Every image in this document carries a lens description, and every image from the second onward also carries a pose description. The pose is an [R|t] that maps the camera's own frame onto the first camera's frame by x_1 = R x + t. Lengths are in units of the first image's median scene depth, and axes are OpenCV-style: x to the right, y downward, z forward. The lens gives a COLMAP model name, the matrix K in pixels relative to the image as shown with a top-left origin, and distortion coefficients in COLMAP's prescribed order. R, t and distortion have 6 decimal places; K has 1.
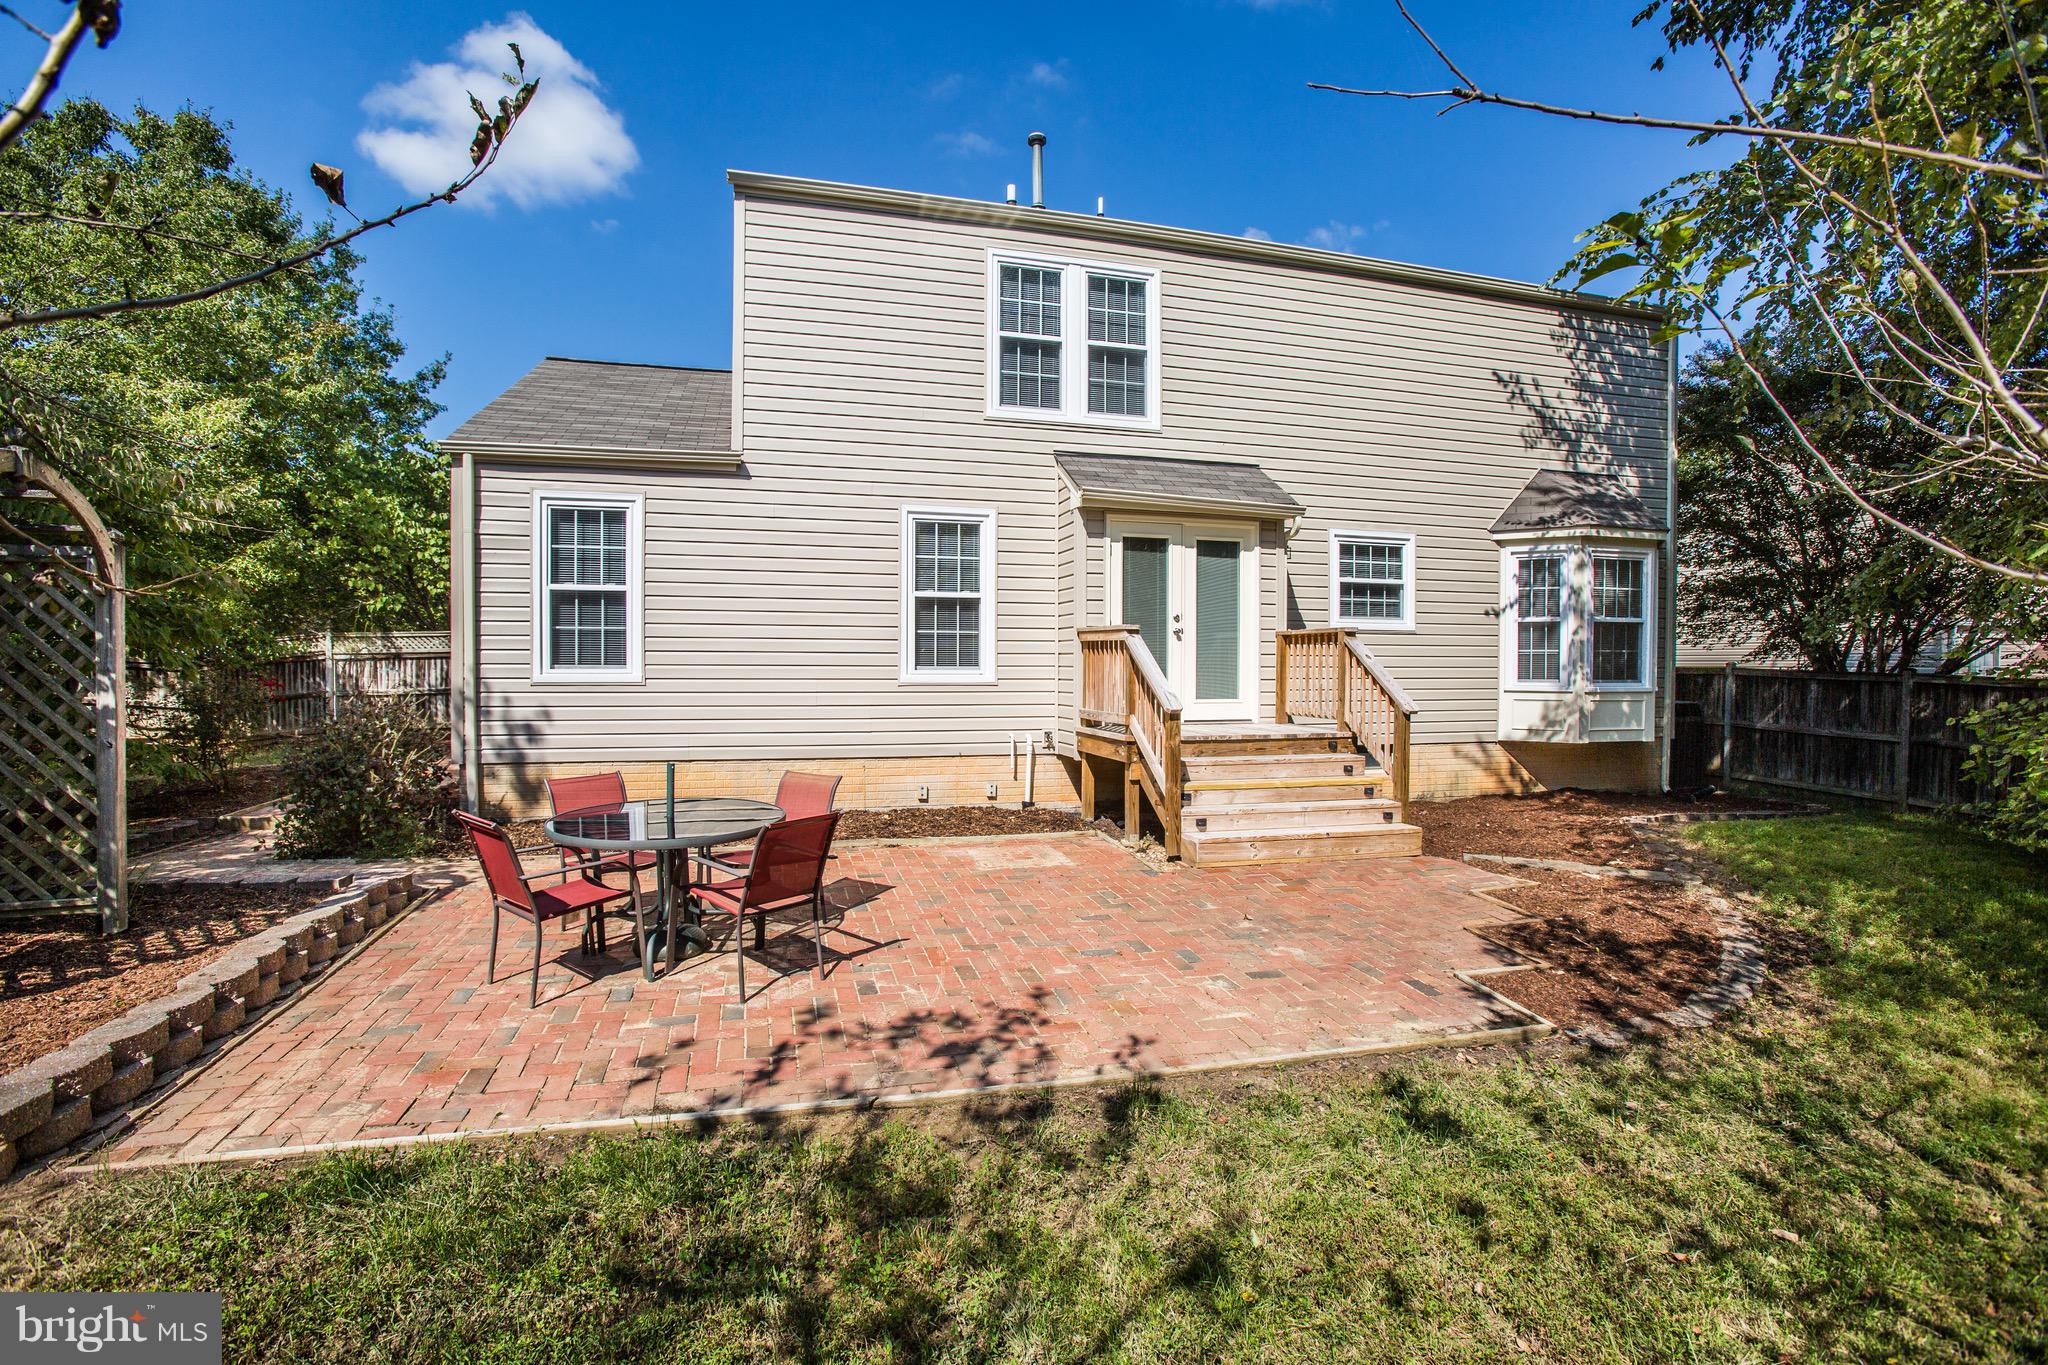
lens RADIAL K [[978.8, 0, 999.2], [0, 978.8, 681.6], [0, 0, 1]] dist [-0.001100, 0.000140]
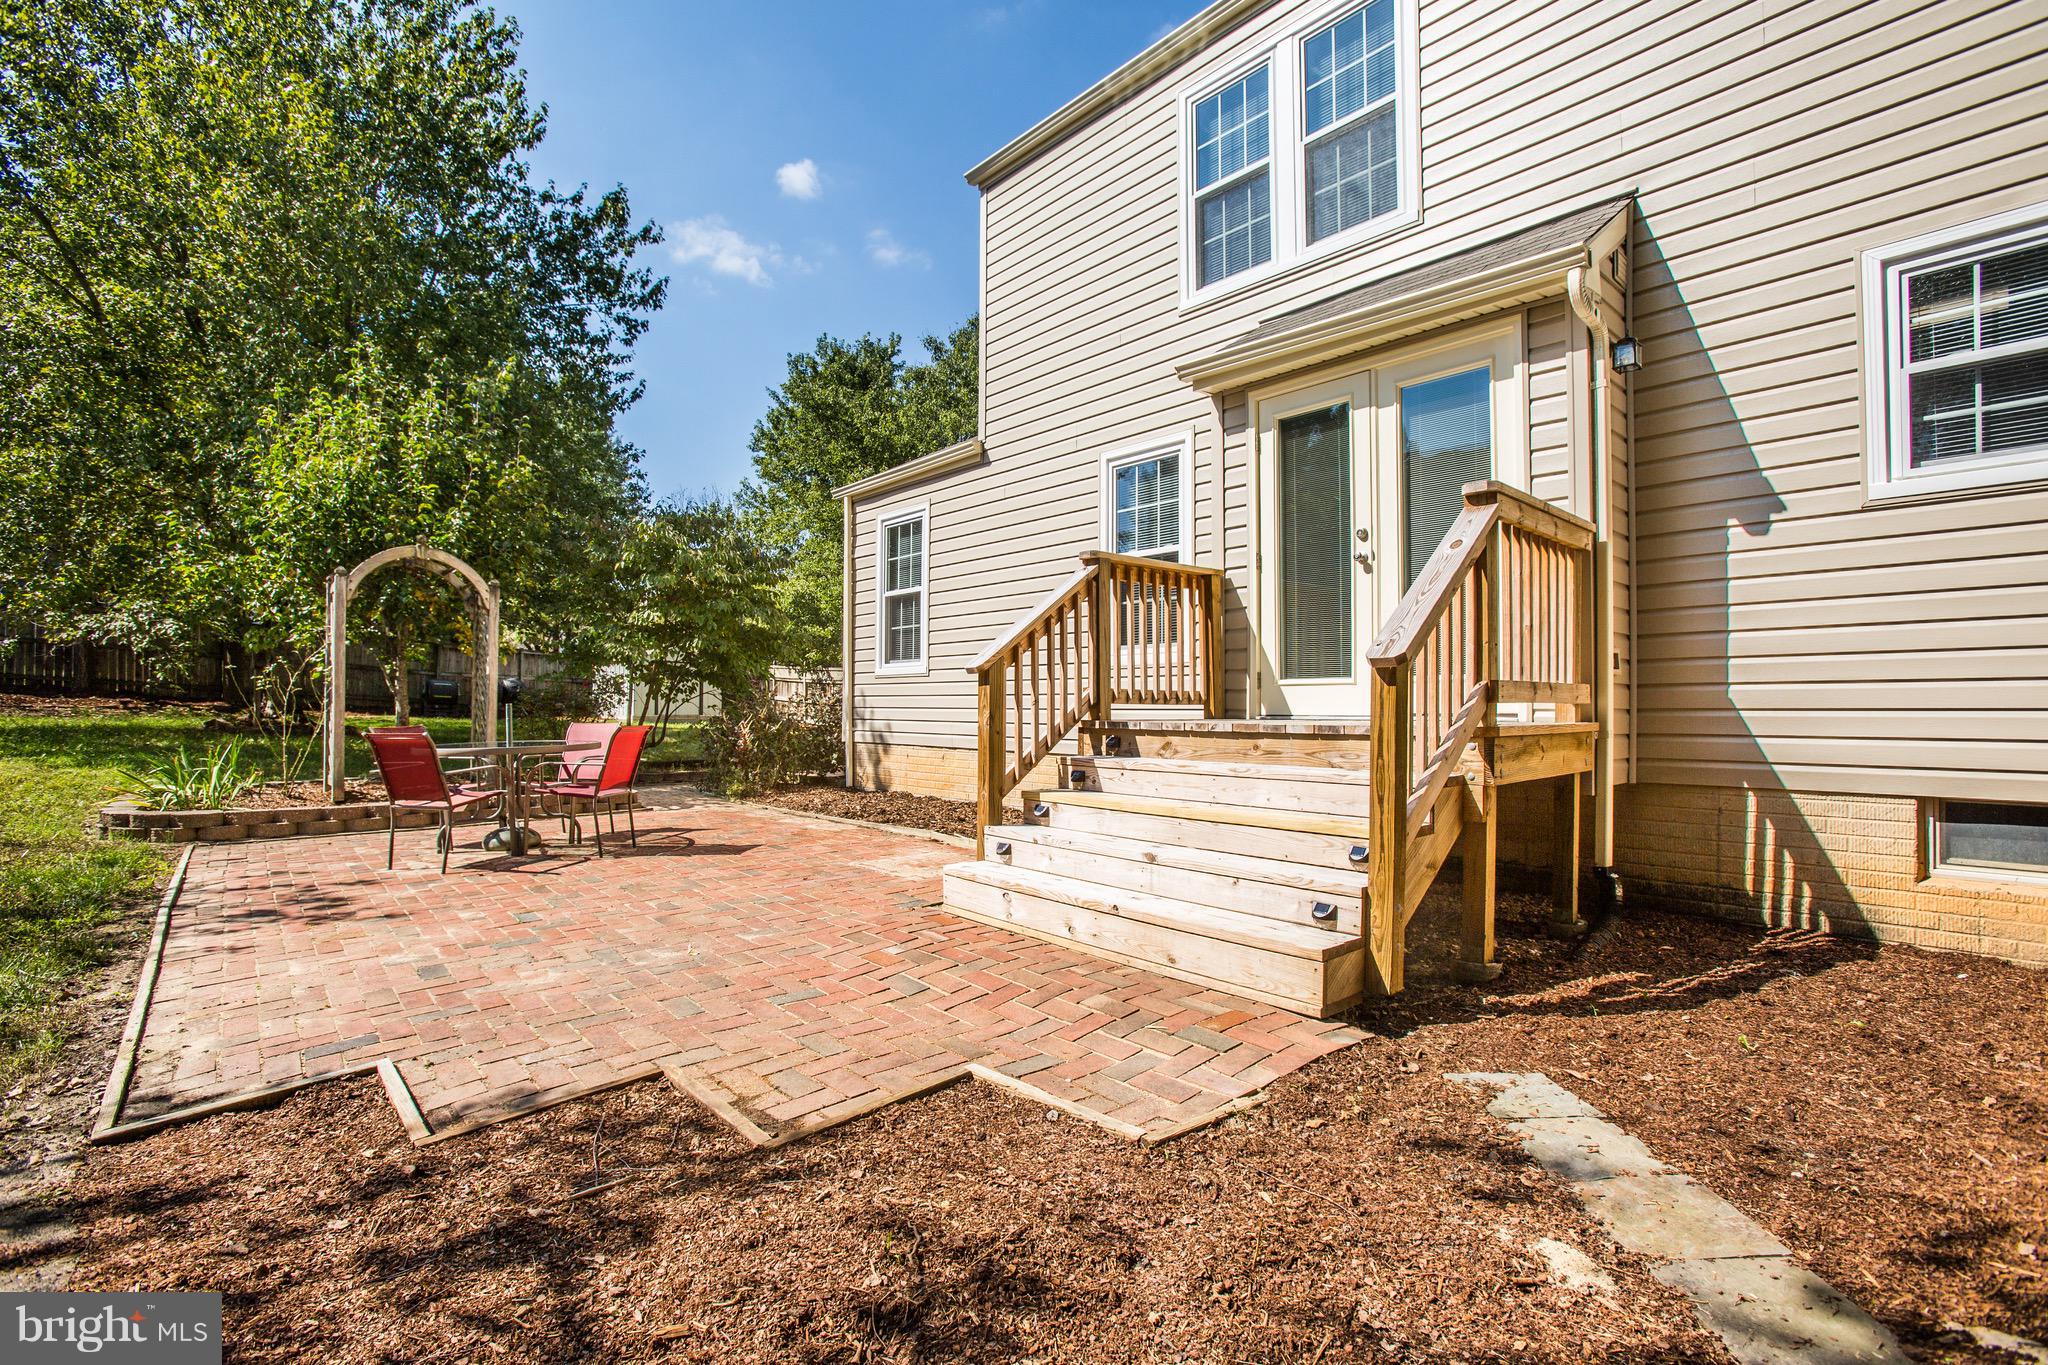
lens RADIAL K [[978.8, 0, 999.2], [0, 978.8, 681.6], [0, 0, 1]] dist [-0.001100, 0.000140]
pose [[0.425549, -0.028753, -0.904479, 0.587632], [-0.029057, 0.998546, -0.045414, 0.051108], [0.904469, 0.045607, 0.424094, 0.554516]]
